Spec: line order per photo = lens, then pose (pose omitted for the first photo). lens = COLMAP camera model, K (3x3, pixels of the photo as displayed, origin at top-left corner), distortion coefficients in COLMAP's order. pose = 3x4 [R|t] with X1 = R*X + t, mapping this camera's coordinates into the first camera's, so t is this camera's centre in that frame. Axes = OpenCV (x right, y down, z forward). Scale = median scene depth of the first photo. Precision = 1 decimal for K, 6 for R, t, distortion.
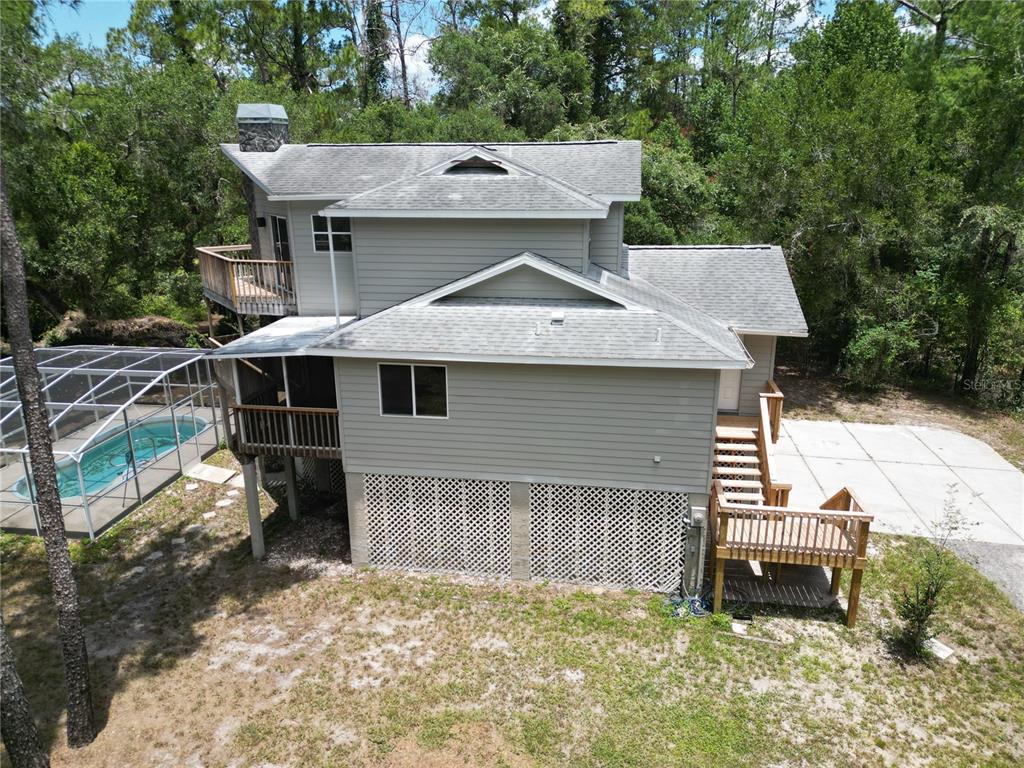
lens RADIAL K [[726.1, 0, 512.4], [0, 726.1, 384.7], [0, 0, 1]] dist [0.006759, 0.000801]
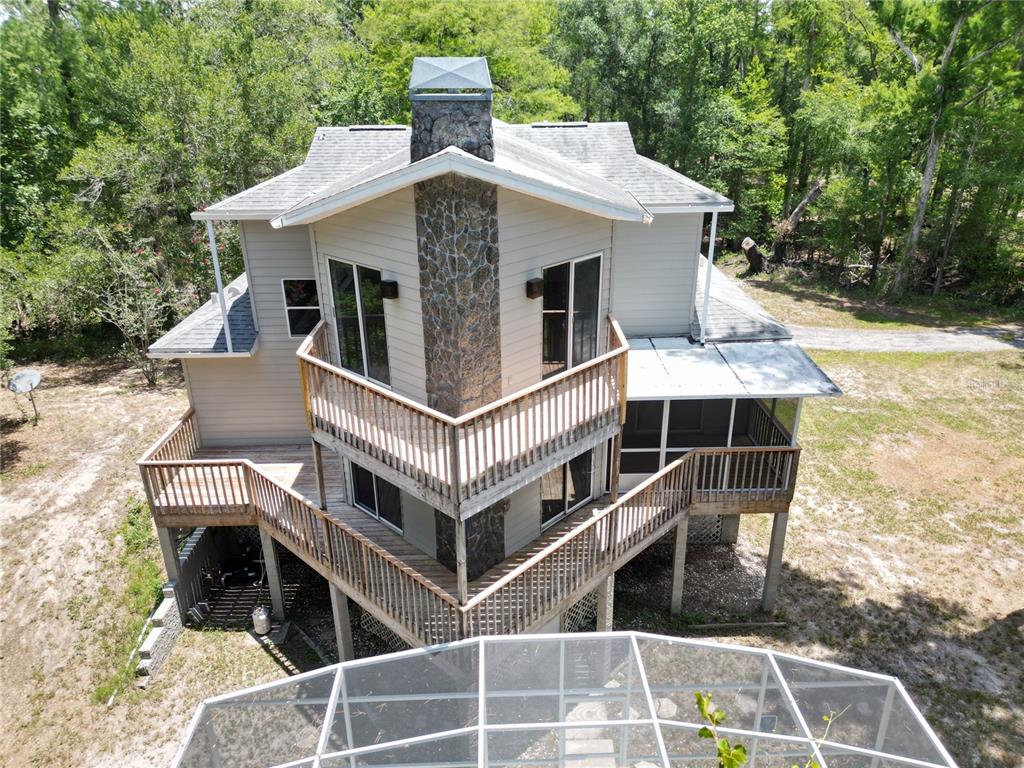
lens RADIAL K [[726.1, 0, 512.3], [0, 726.1, 383.3], [0, 0, 1]] dist [0.006759, 0.000801]
pose [[-0.179530, -0.380339, 0.907255, -1.205230], [0.300217, 0.857062, 0.418705, -0.558168], [-0.936824, 0.347543, -0.039684, 1.504486]]
